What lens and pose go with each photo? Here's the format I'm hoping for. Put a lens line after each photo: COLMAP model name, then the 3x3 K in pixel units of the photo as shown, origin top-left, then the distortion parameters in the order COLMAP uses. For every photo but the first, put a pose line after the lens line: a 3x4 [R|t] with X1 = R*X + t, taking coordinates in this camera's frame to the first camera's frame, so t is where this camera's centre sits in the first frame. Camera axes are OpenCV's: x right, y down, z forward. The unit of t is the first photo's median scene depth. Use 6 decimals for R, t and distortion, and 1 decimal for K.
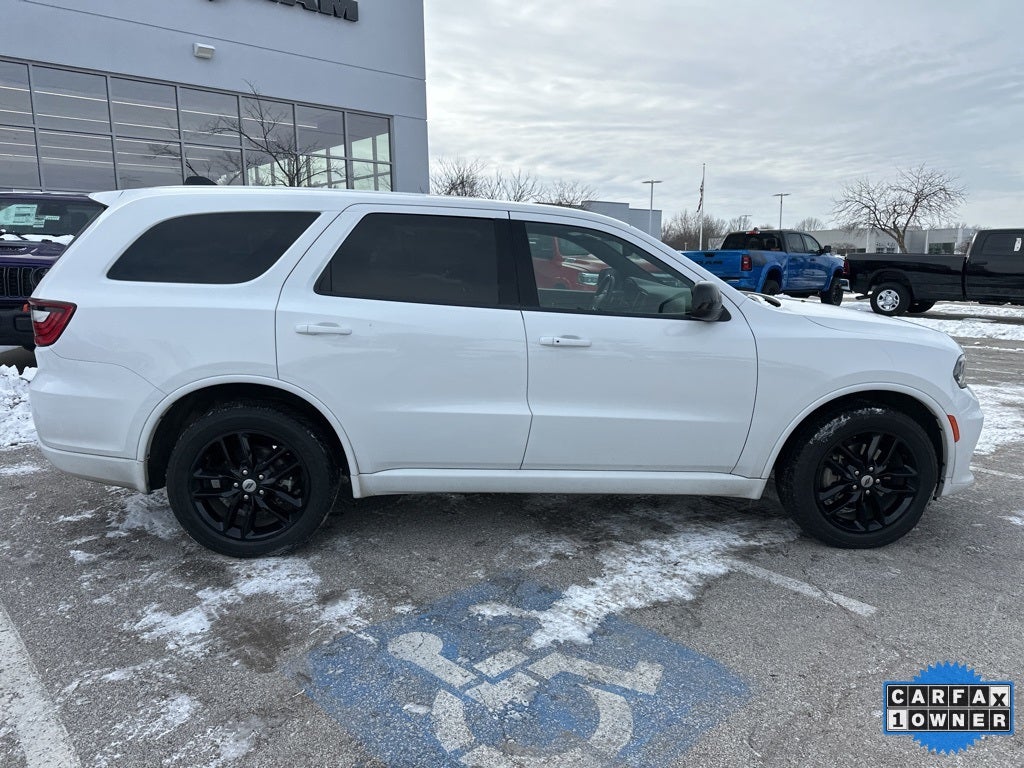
lens RADIAL K [[723.5, 0, 509.9], [0, 723.5, 374.0], [0, 0, 1]] dist [0.042762, -0.049020]
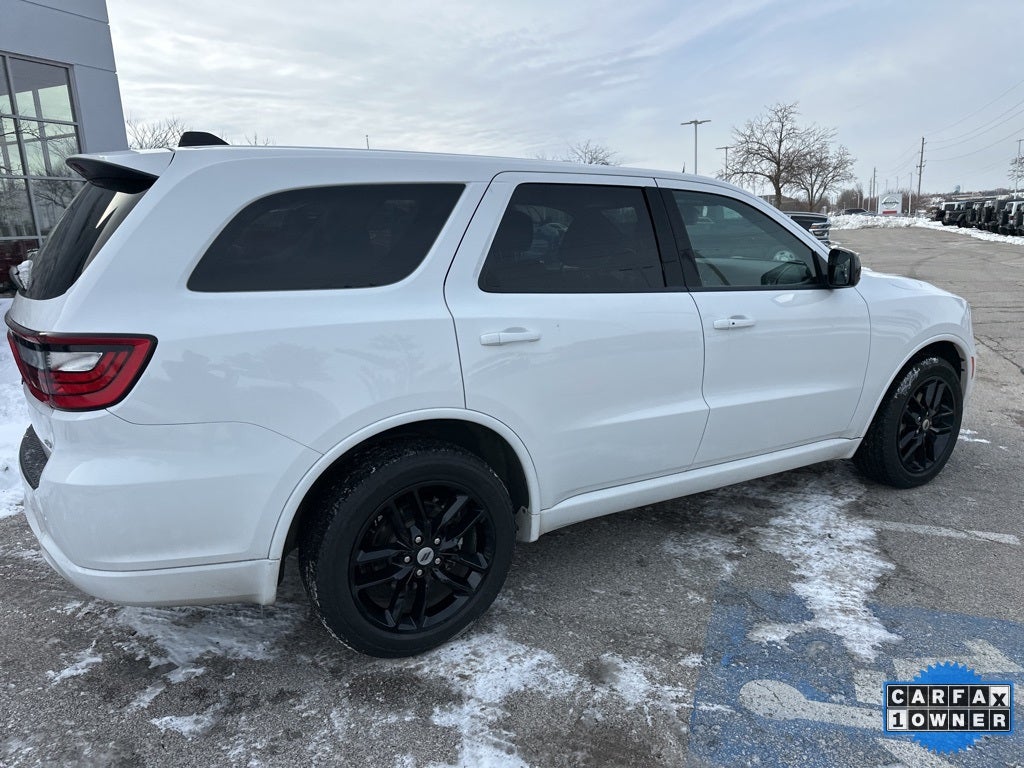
lens RADIAL K [[723.5, 0, 510.4], [0, 723.5, 375.4], [0, 0, 1]] dist [0.042762, -0.049020]
pose [[0.893919, -0.122073, 0.431286, -0.564185], [0.105952, 0.992479, 0.061312, -0.064189], [-0.435527, -0.009112, 0.900130, 0.294650]]
